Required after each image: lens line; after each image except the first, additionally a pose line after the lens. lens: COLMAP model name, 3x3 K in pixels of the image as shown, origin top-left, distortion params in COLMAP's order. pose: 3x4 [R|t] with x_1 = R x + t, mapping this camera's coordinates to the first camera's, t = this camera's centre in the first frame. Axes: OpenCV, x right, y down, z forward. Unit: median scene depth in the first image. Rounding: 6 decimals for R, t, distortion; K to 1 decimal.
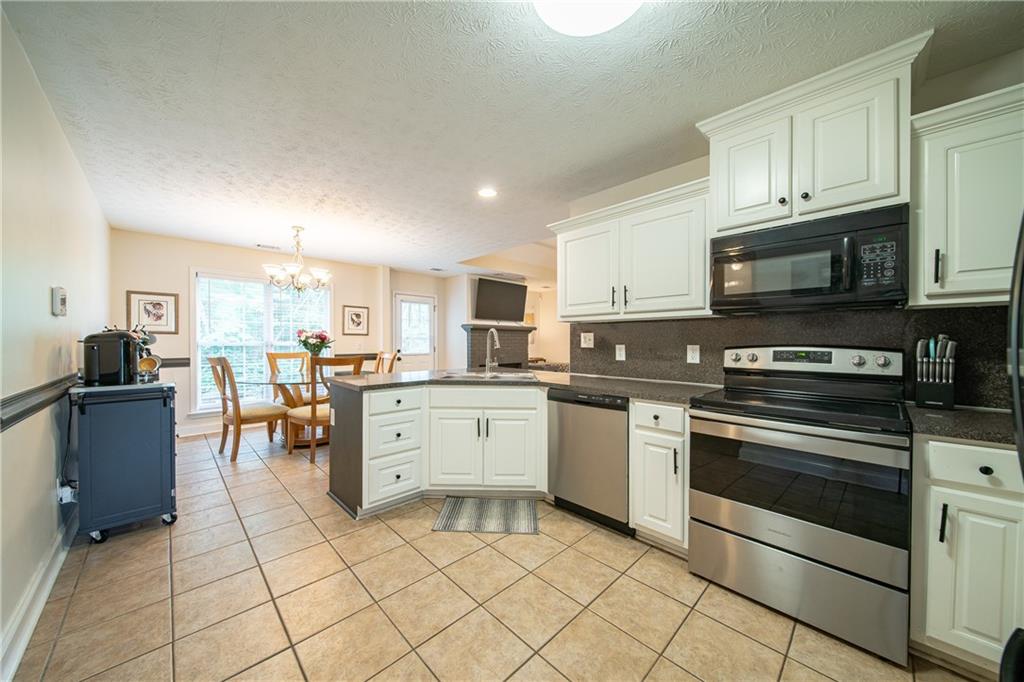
lens RADIAL K [[355.3, 0, 508.6], [0, 355.3, 343.1], [0, 0, 1]] dist [0.000393, -0.002048]
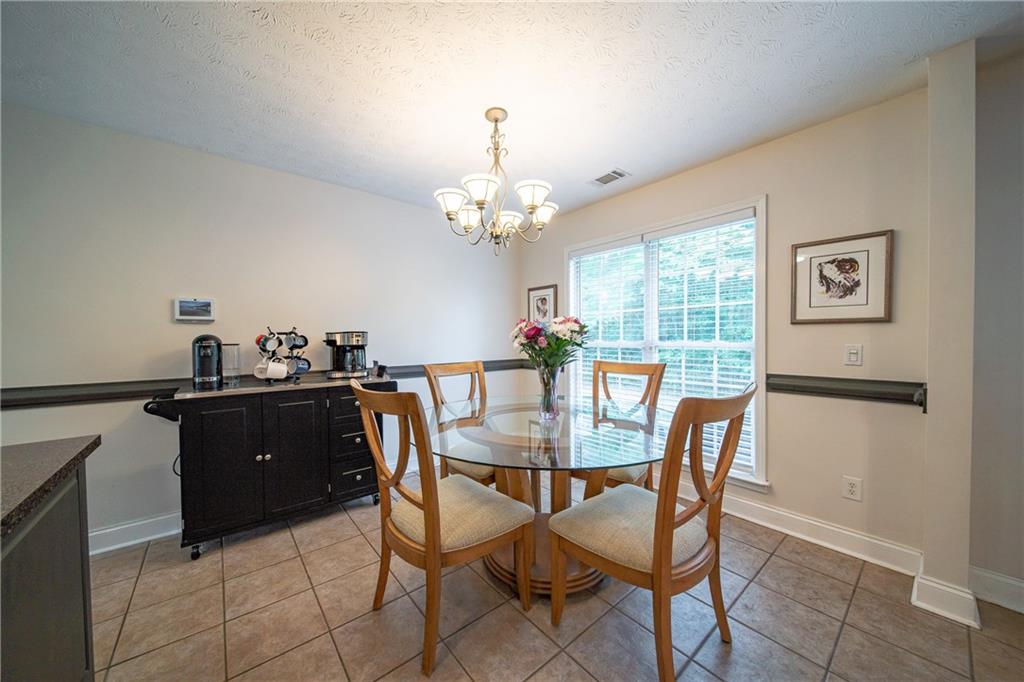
lens RADIAL K [[355.3, 0, 508.6], [0, 355.3, 343.1], [0, 0, 1]] dist [0.000393, -0.002048]
pose [[-0.079296, 0.016414, -0.996716, -0.151982], [0.002013, 0.999865, 0.016306, -0.022403], [0.996849, -0.000713, -0.079319, 1.676274]]
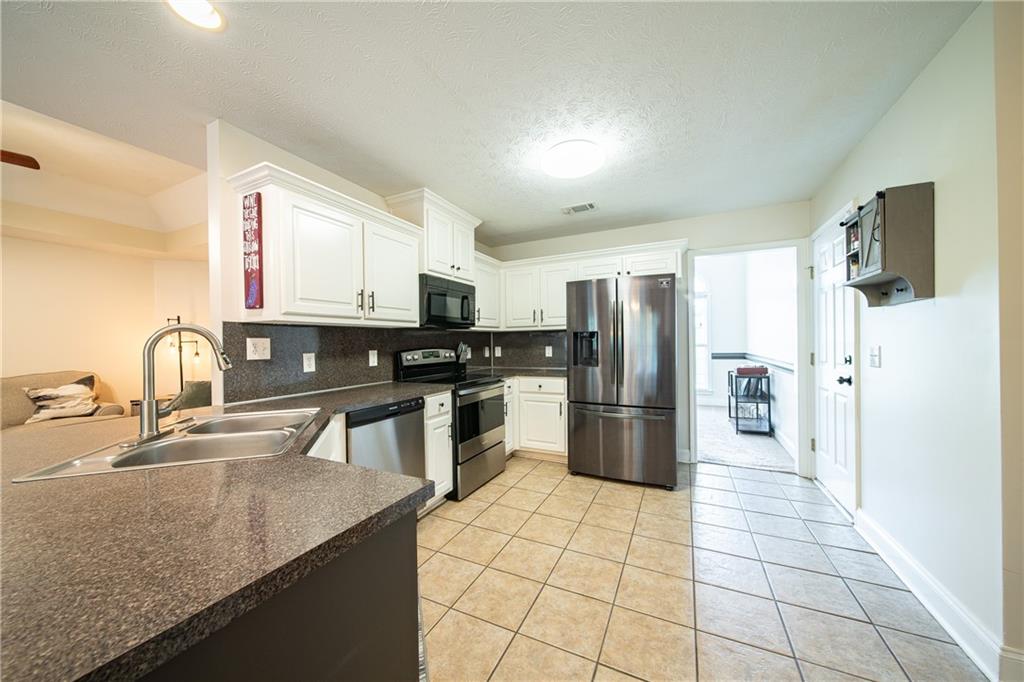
lens RADIAL K [[355.3, 0, 508.6], [0, 355.3, 343.1], [0, 0, 1]] dist [0.000393, -0.002048]
pose [[-0.337885, 0.001481, 0.941186, -0.704752], [0.021564, 0.999748, 0.006168, -0.015743], [-0.940940, 0.022379, -0.337832, 0.949426]]
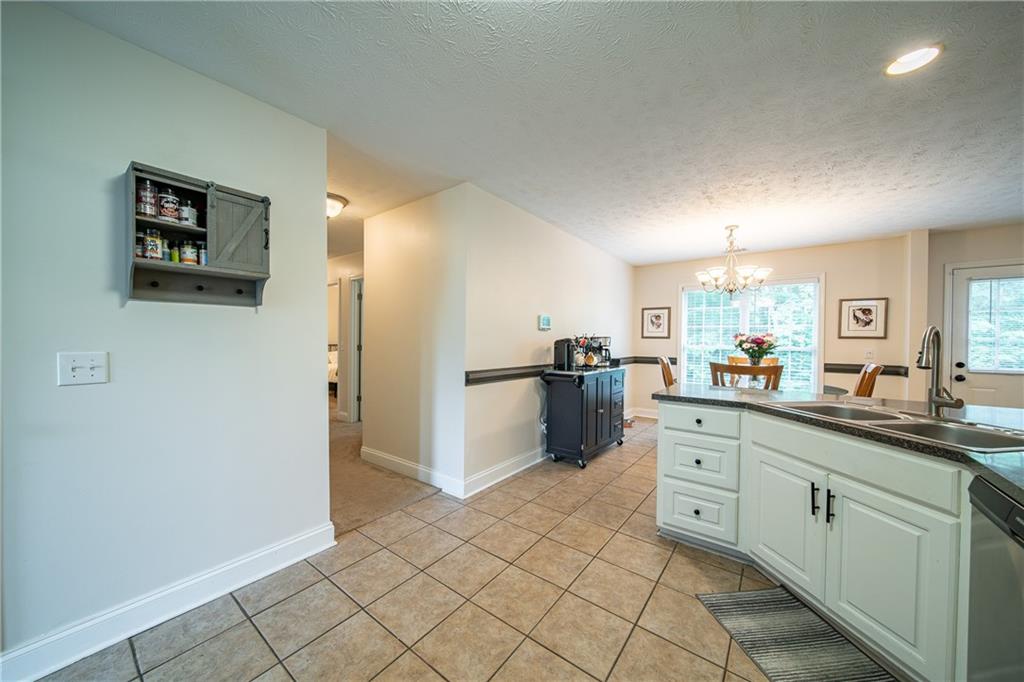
lens RADIAL K [[360.5, 0, 509.8], [0, 360.5, 342.6], [0, 0, 1]] dist [0.001366, 0.000064]
pose [[0.152291, 0.007897, -0.988304, 0.438589], [-0.017022, 0.999841, 0.005367, -0.014533], [0.988189, 0.016006, 0.152401, 0.425846]]
